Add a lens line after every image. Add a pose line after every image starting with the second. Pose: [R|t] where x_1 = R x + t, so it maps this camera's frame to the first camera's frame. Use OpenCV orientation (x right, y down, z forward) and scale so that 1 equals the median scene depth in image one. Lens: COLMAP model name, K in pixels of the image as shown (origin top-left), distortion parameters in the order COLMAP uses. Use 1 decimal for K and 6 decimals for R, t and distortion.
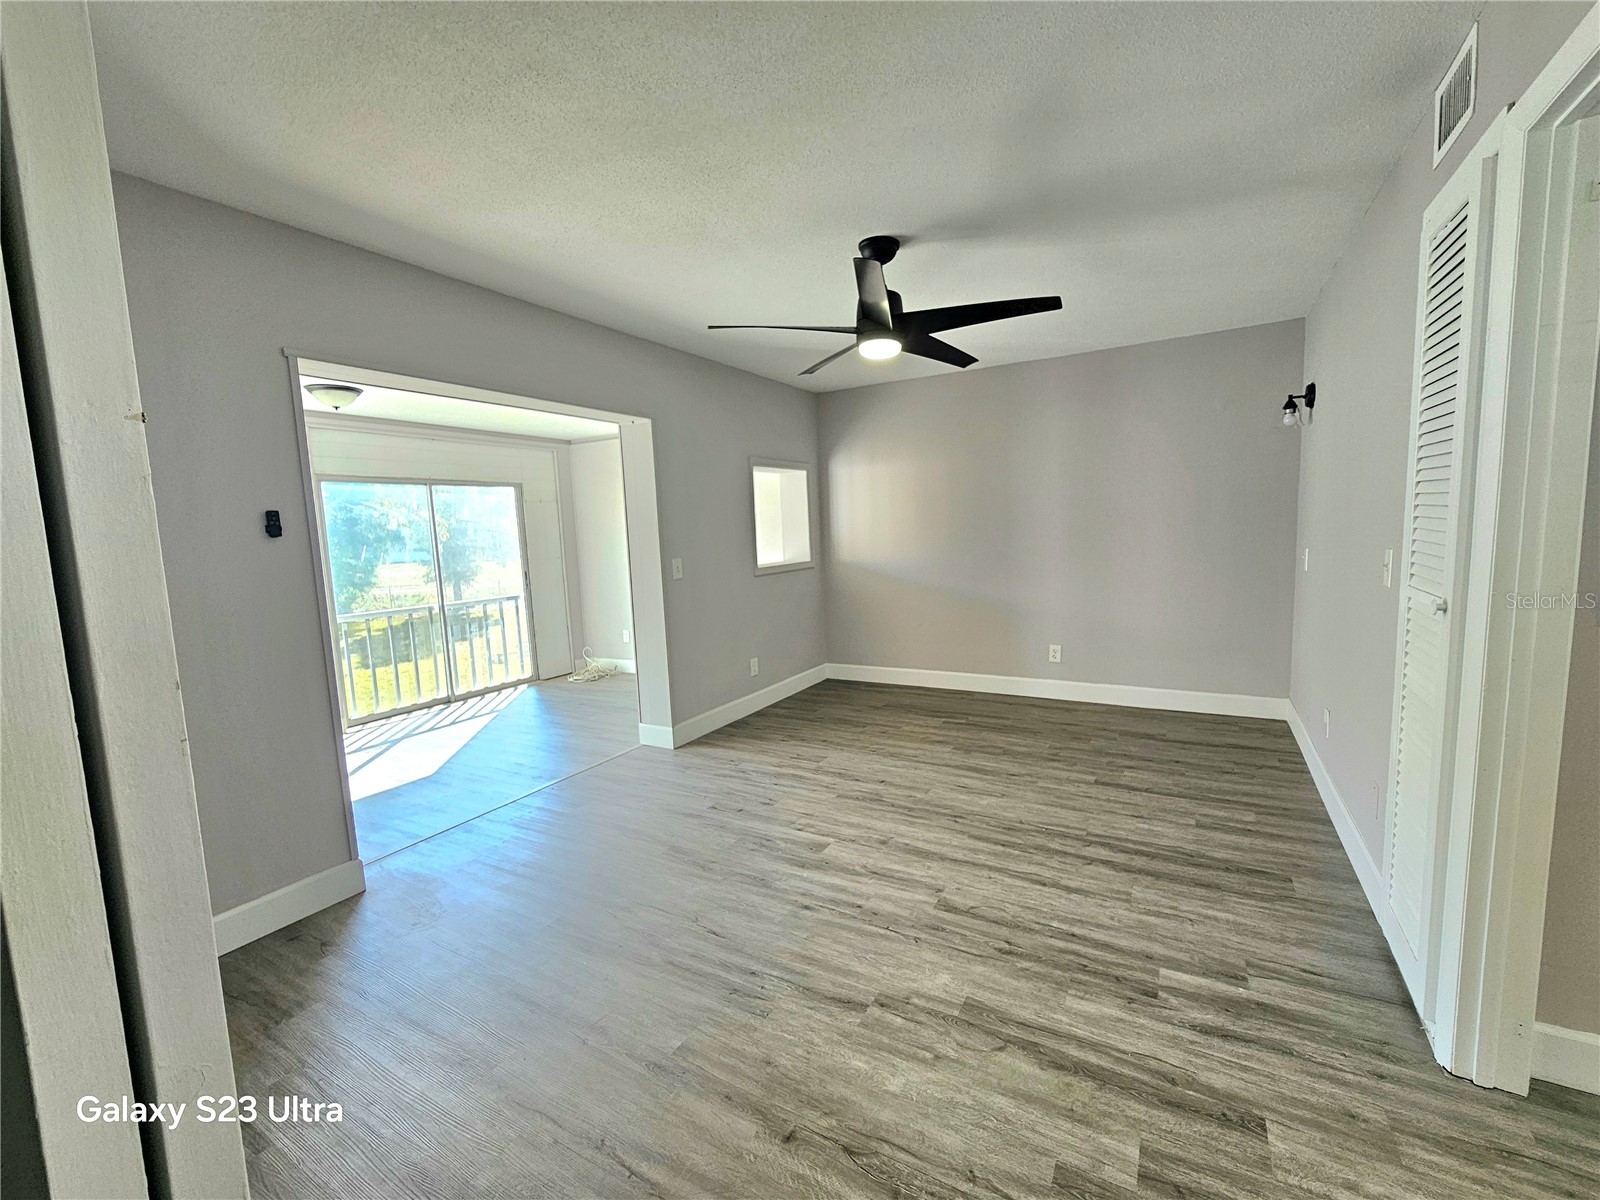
lens RADIAL K [[654.1, 0, 802.9], [0, 654.1, 606.2], [0, 0, 1]] dist [0.000264, 0.000004]
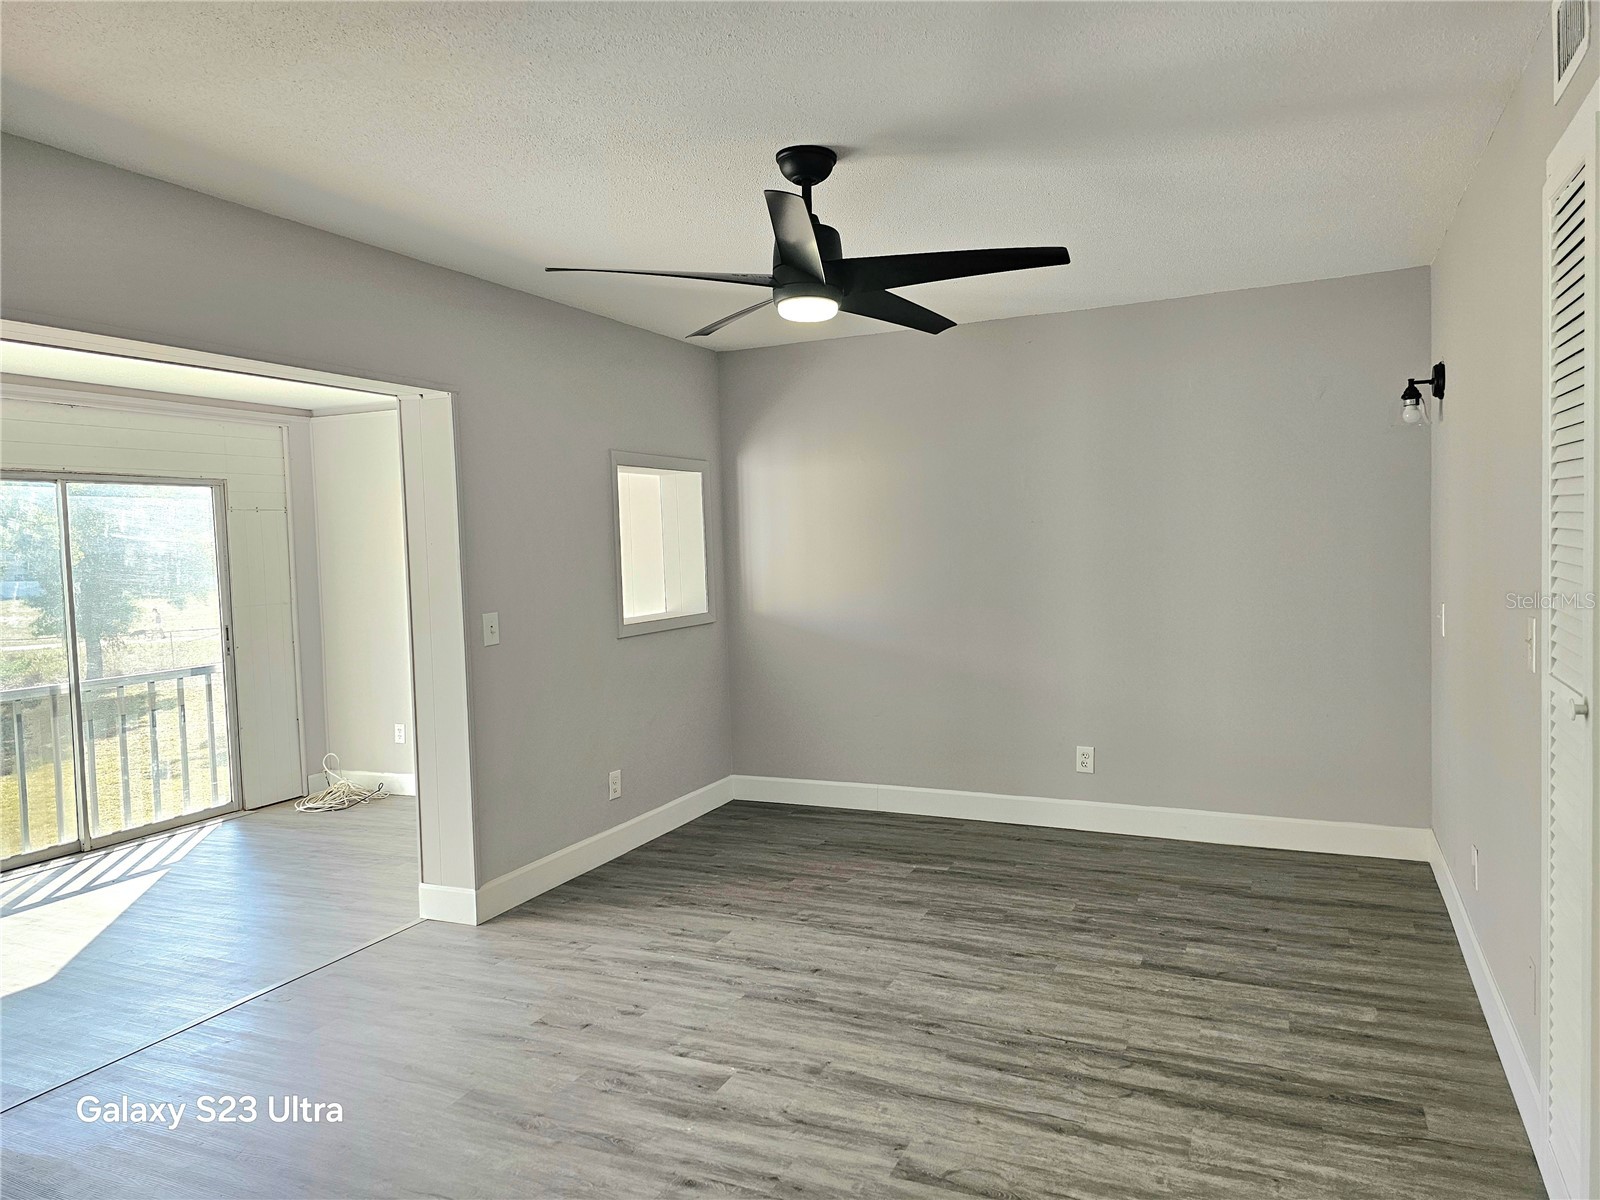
lens RADIAL K [[1066.6, 0, 800.0], [0, 1066.6, 600.0], [0, 0, 1]] dist [0.062862, -0.051149]
pose [[0.995628, 0.005988, 0.093217, 0.007889], [0.000328, 0.997712, -0.067601, -0.019598], [-0.093409, 0.067336, 0.993348, -0.055334]]
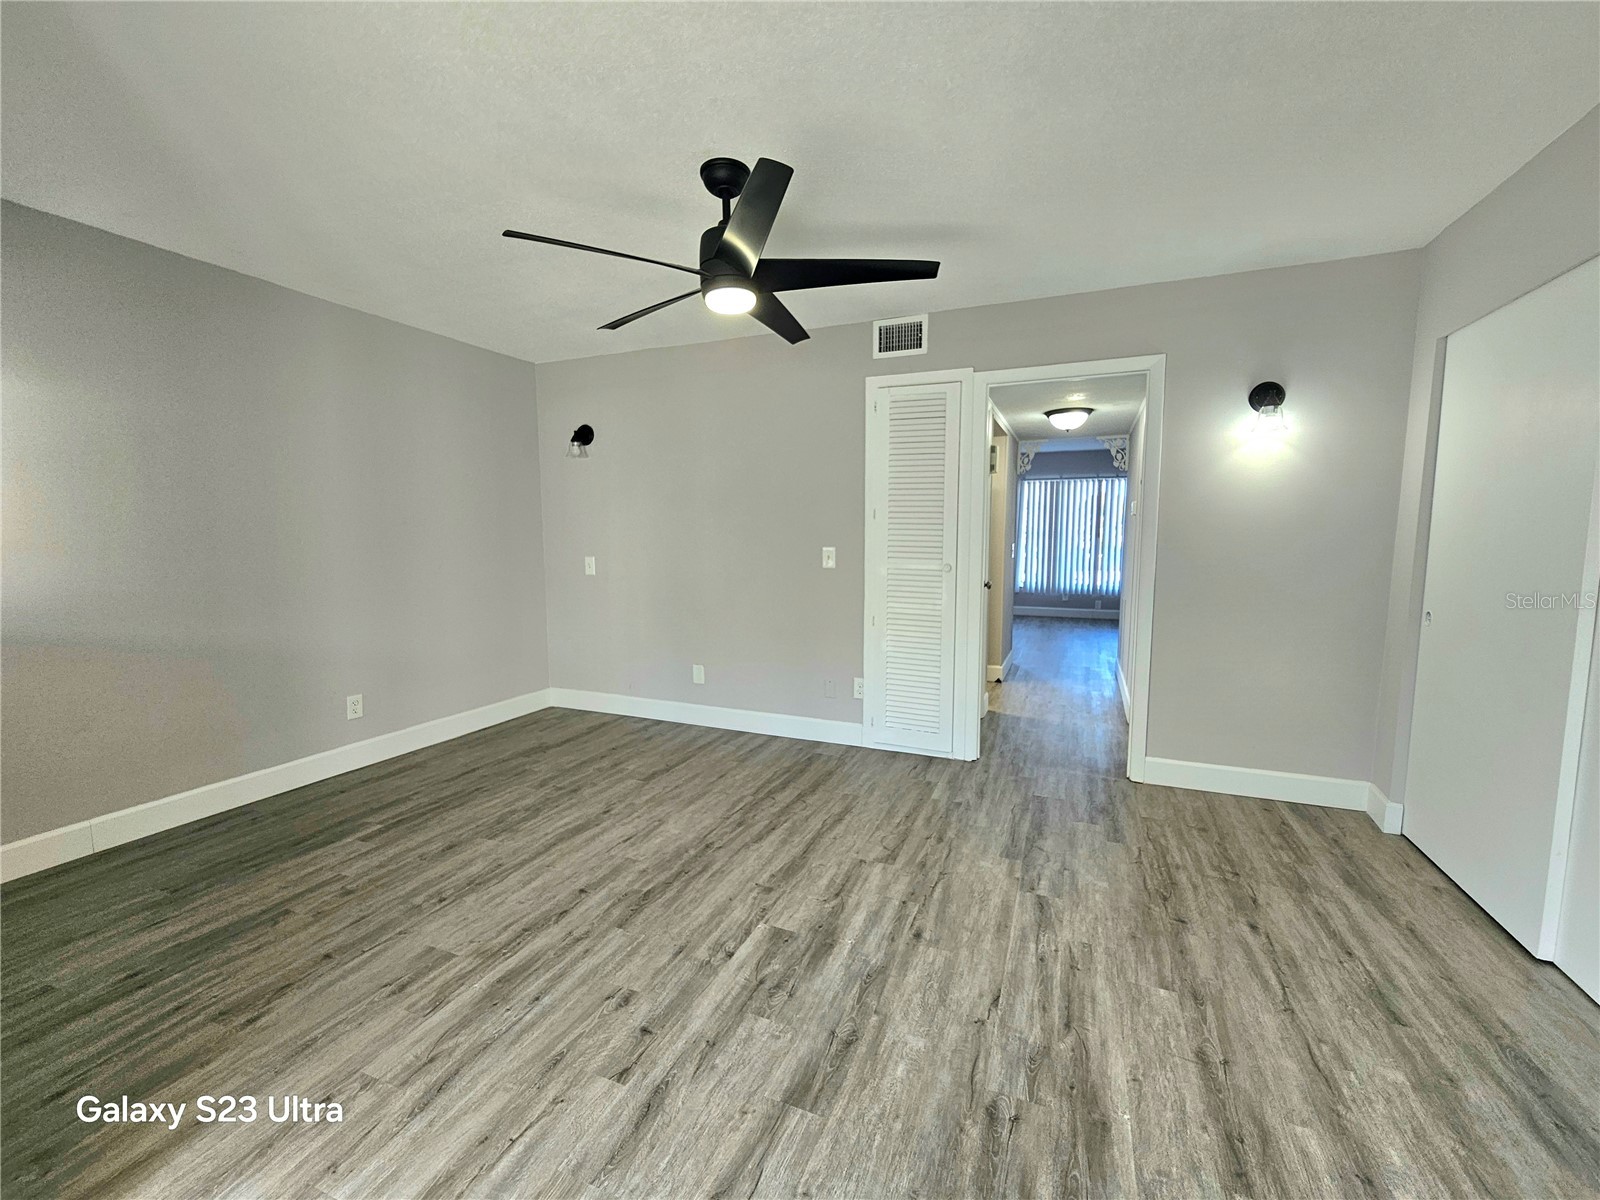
lens RADIAL K [[654.1, 0, 802.9], [0, 654.1, 606.2], [0, 0, 1]] dist [0.000264, 0.000004]
pose [[-0.124082, -0.070442, 0.989769, -0.609762], [0.121621, 0.988876, 0.085625, -0.063152], [-0.984790, 0.131001, -0.114134, 0.872381]]
